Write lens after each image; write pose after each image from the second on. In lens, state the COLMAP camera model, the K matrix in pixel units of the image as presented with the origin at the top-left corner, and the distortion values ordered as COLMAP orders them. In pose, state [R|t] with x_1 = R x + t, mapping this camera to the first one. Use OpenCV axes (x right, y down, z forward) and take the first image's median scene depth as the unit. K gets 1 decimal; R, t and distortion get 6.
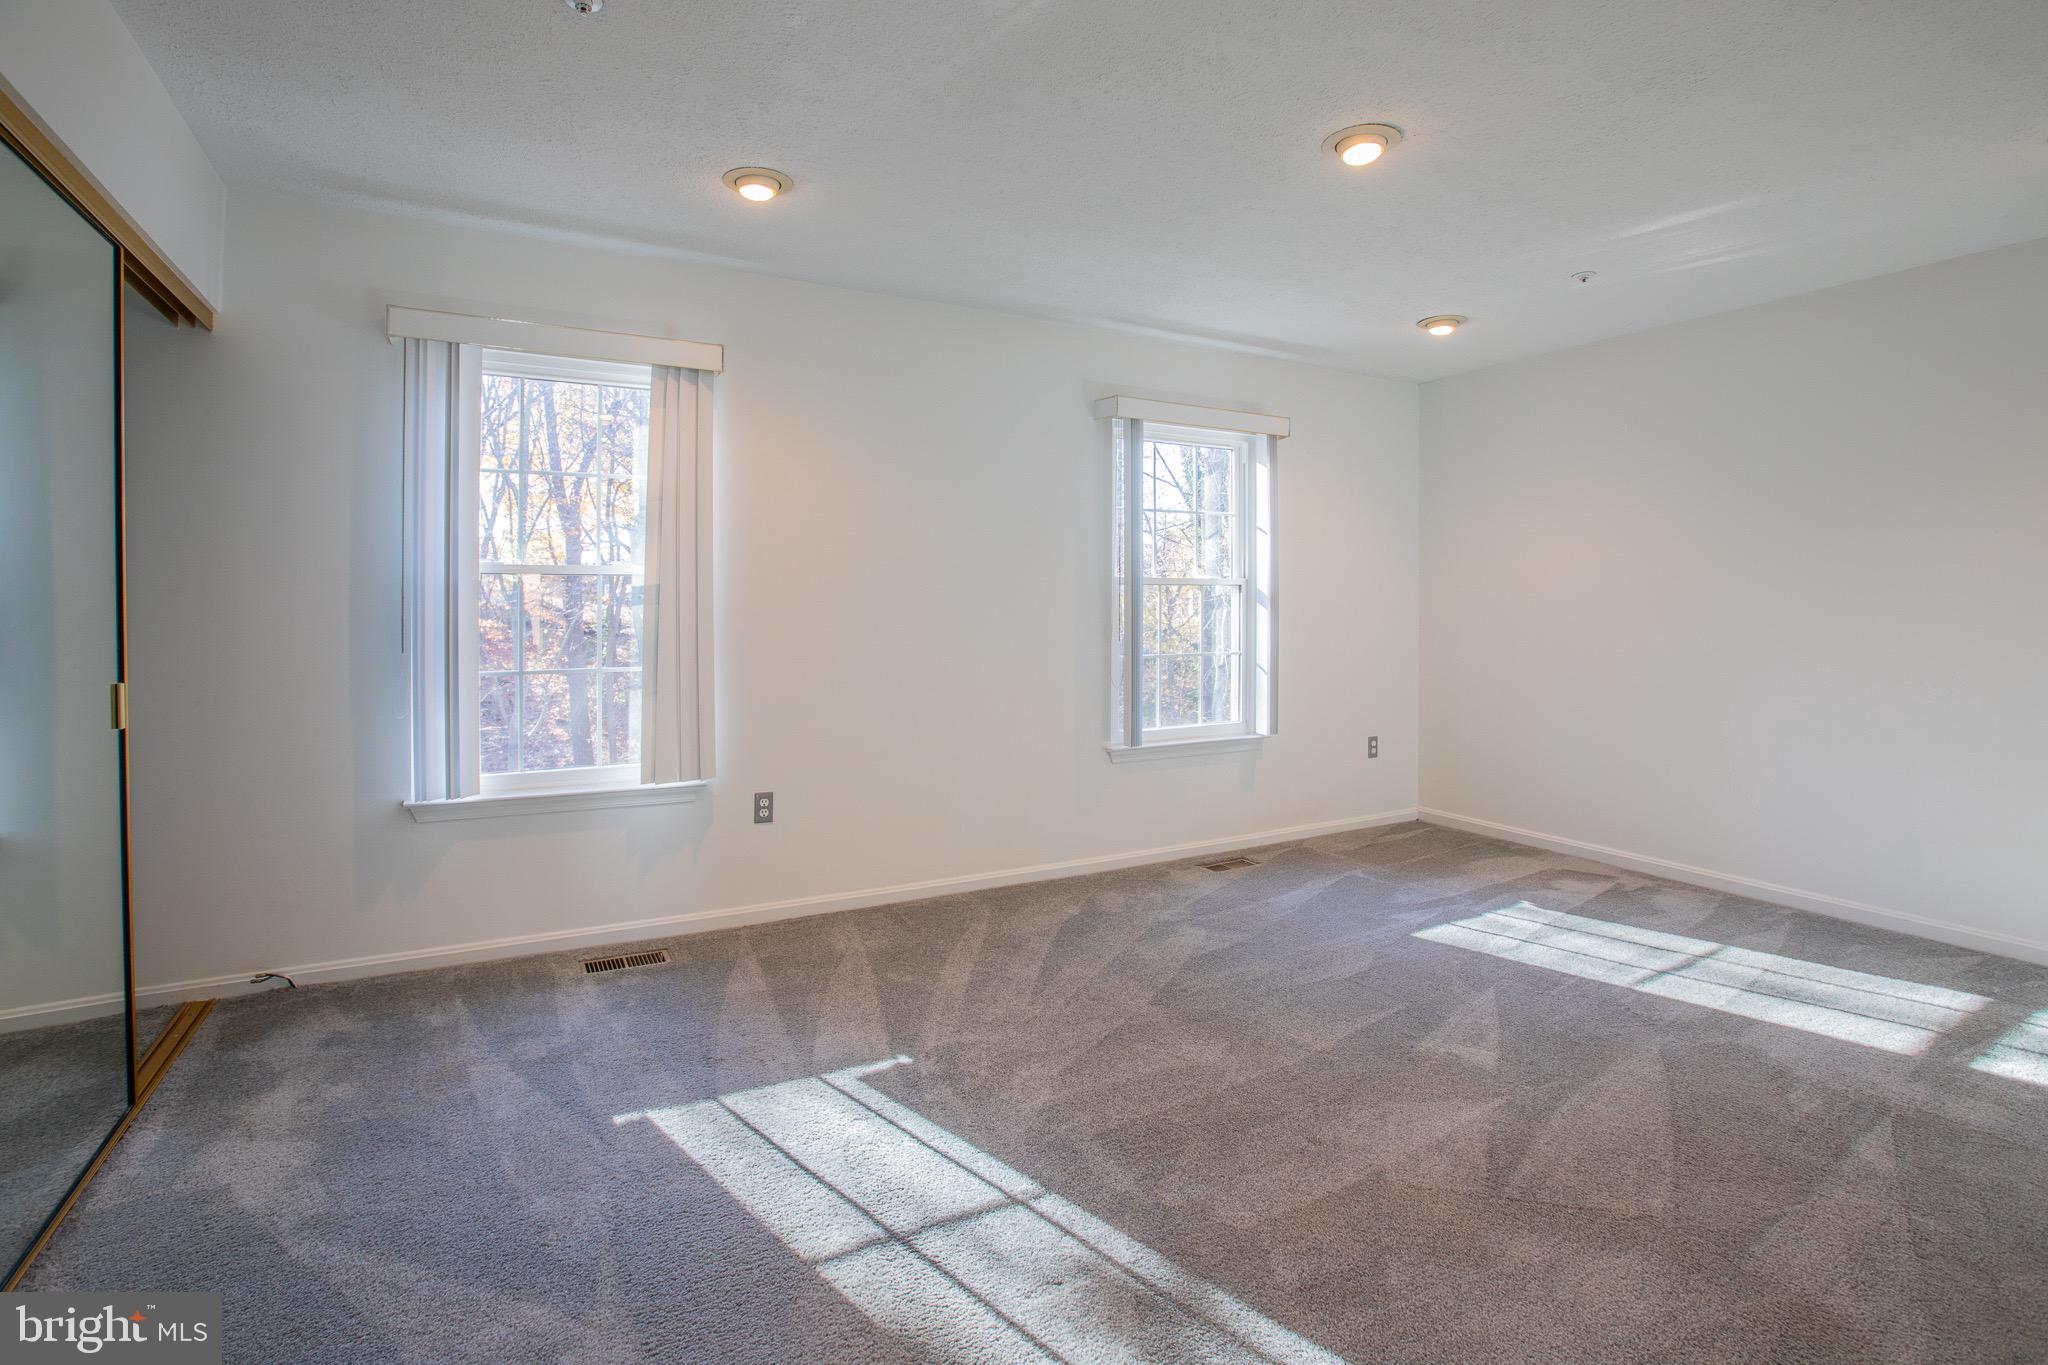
lens RADIAL K [[933.5, 0, 1020.5], [0, 933.5, 654.4], [0, 0, 1]] dist [-0.049099, 0.017643]
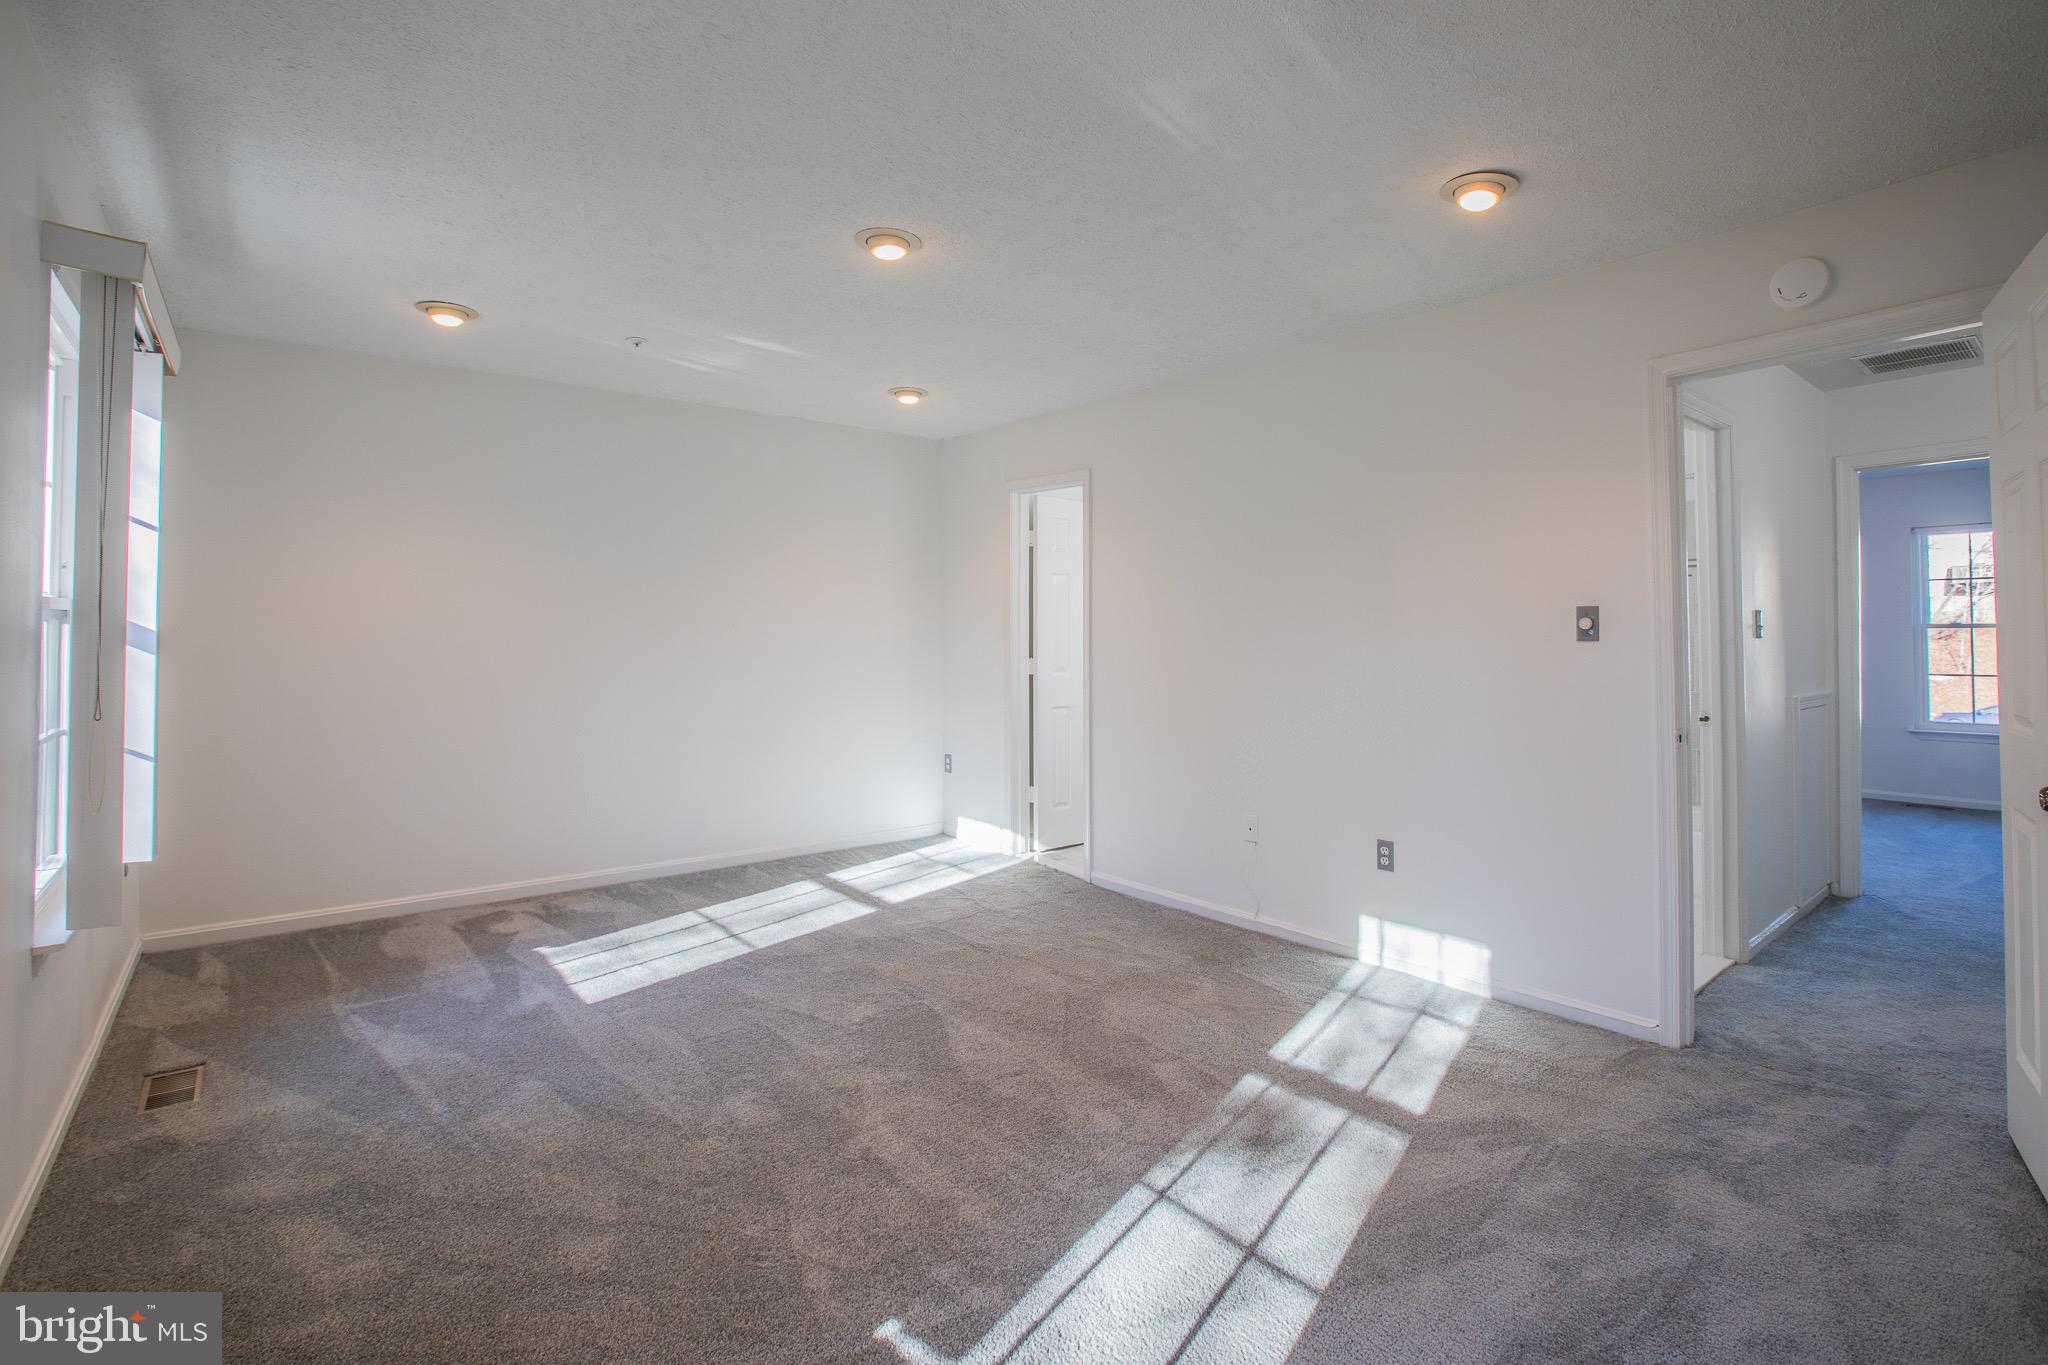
lens RADIAL K [[933.5, 0, 1020.5], [0, 933.5, 654.4], [0, 0, 1]] dist [-0.049099, 0.017643]
pose [[-0.181275, -0.007020, 0.983407, -0.855353], [0.033574, 0.999347, 0.013323, -0.072298], [-0.982859, 0.035432, -0.180921, 1.071512]]
